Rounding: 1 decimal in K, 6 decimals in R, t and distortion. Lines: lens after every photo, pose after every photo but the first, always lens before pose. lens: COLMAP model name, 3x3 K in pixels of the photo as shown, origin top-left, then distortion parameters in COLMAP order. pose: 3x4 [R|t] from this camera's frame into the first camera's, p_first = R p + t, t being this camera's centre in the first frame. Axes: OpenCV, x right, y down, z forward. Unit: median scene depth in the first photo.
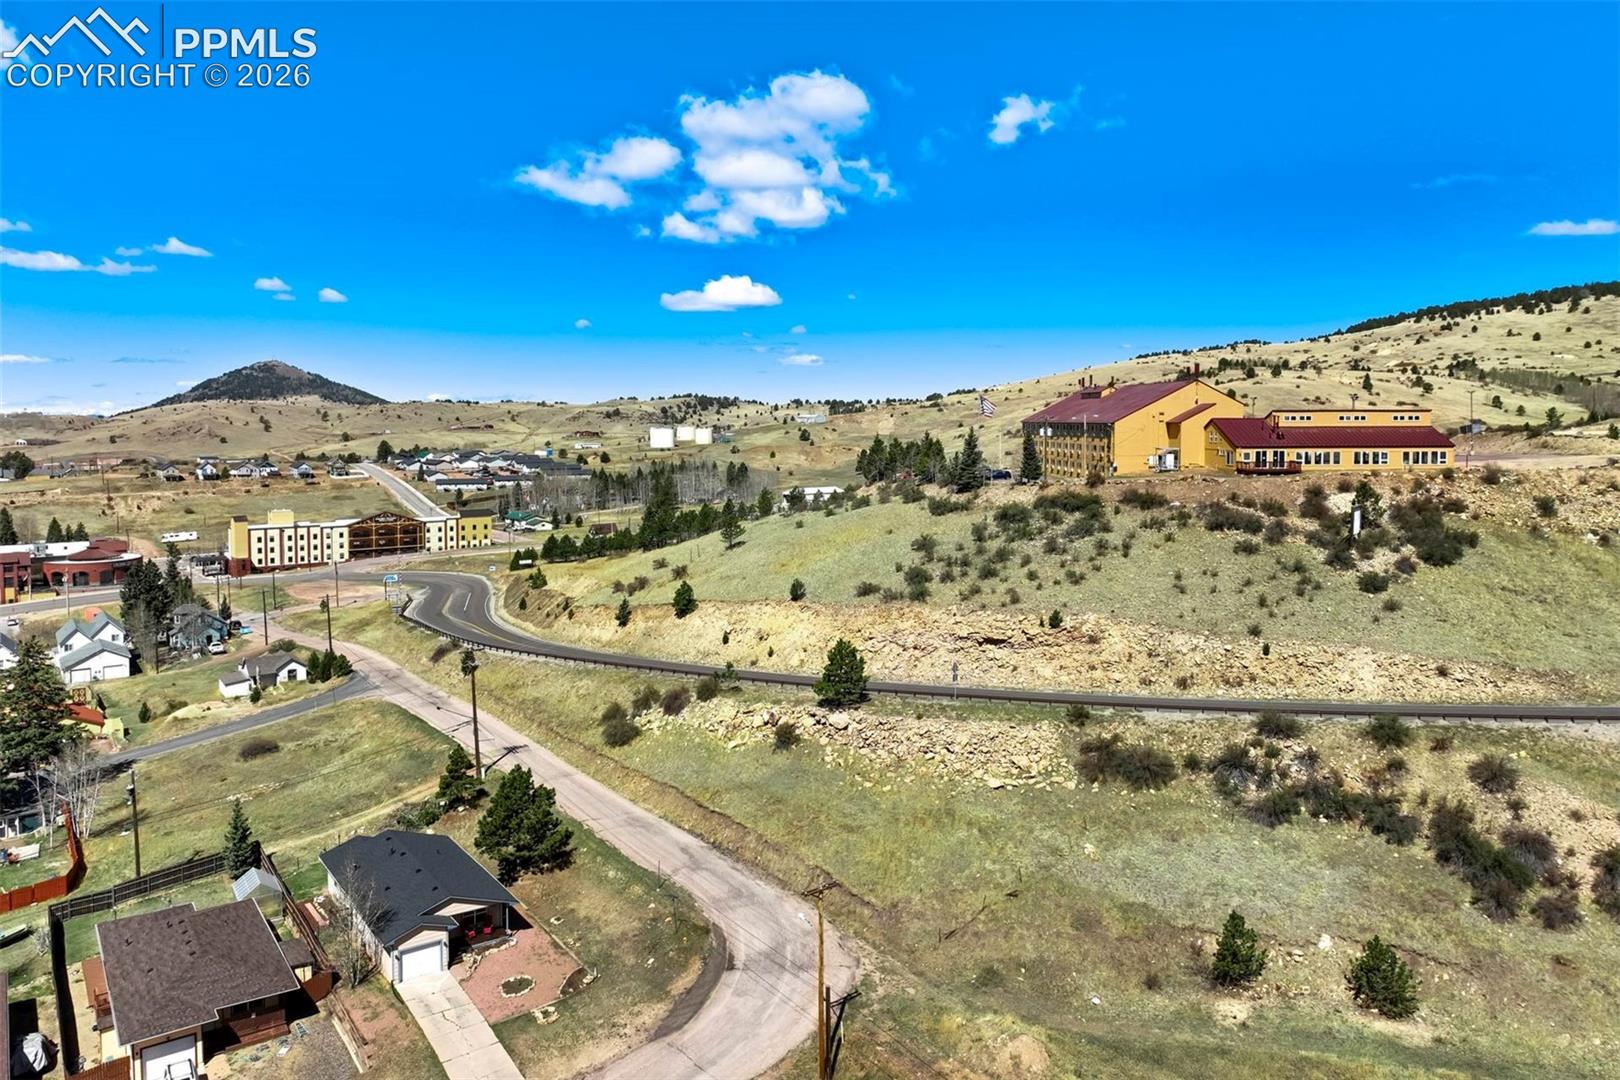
lens RADIAL K [[1140.7, 0, 816.5], [0, 1140.7, 454.8], [0, 0, 1]] dist [0.005927, 0.005803]
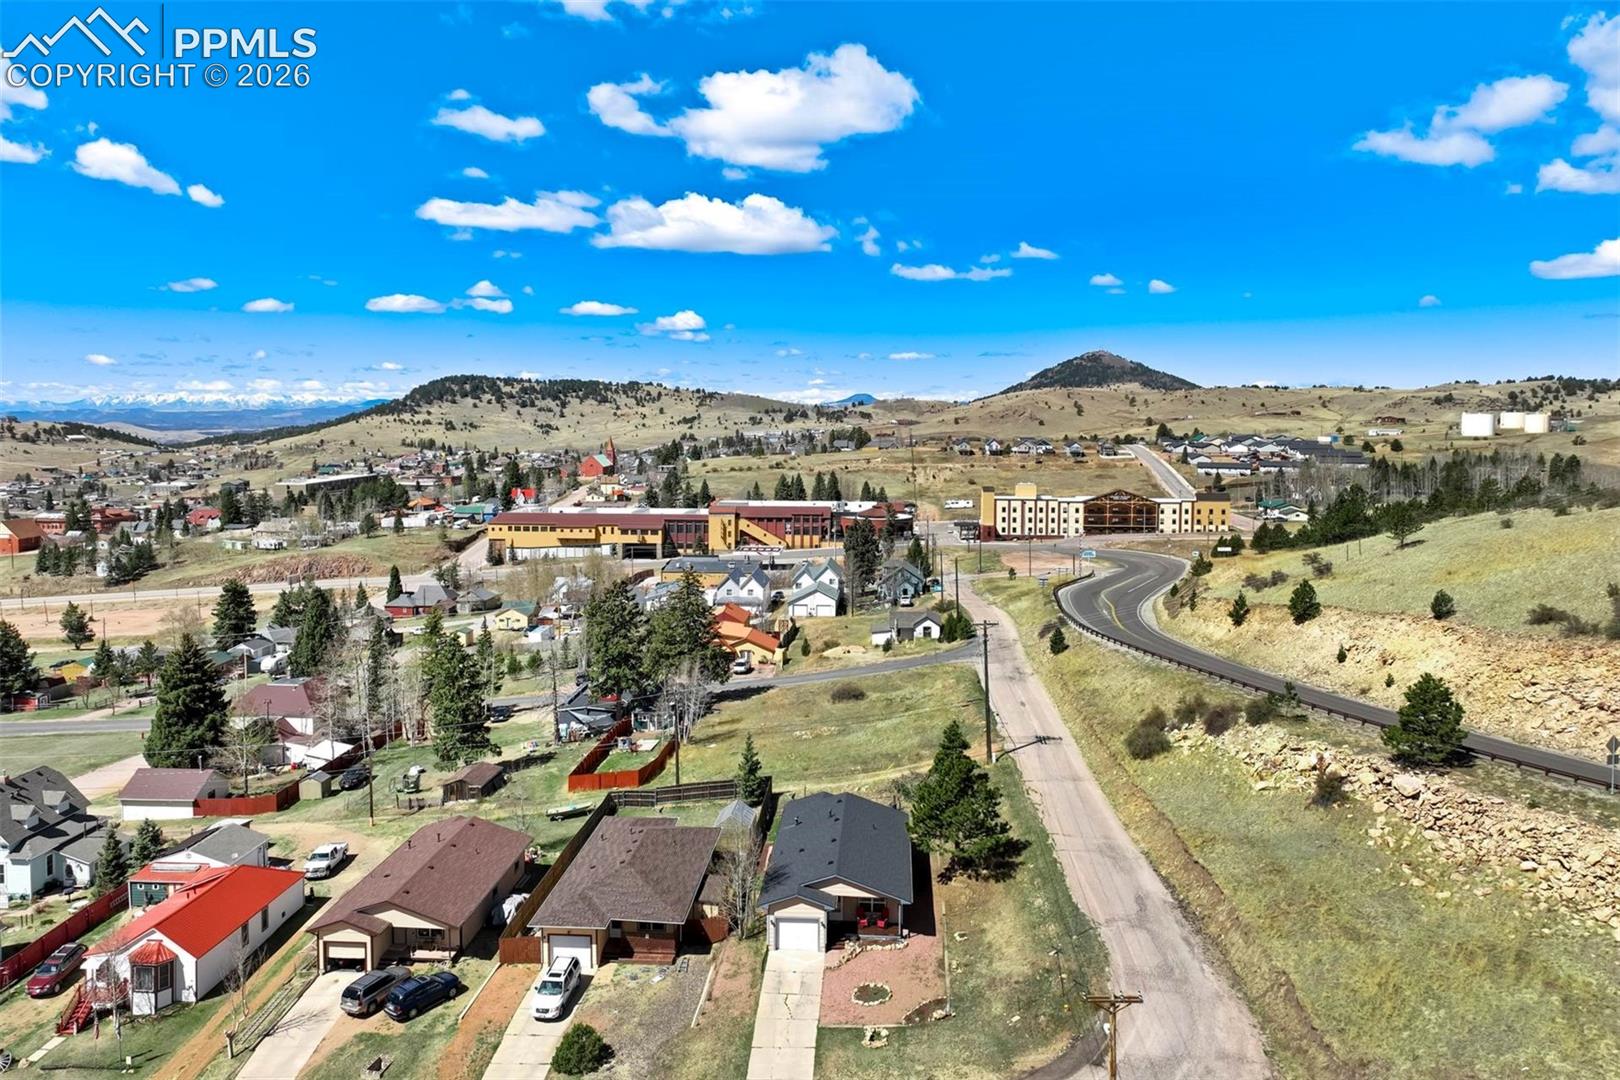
lens RADIAL K [[1140.7, 0, 818.2], [0, 1140.7, 474.6], [0, 0, 1]] dist [0.005927, 0.005803]
pose [[0.771074, 0.043245, -0.635275, 0.071207], [-0.025396, 0.998986, 0.037179, 0.007807], [0.636238, -0.012534, 0.771391, 0.081478]]
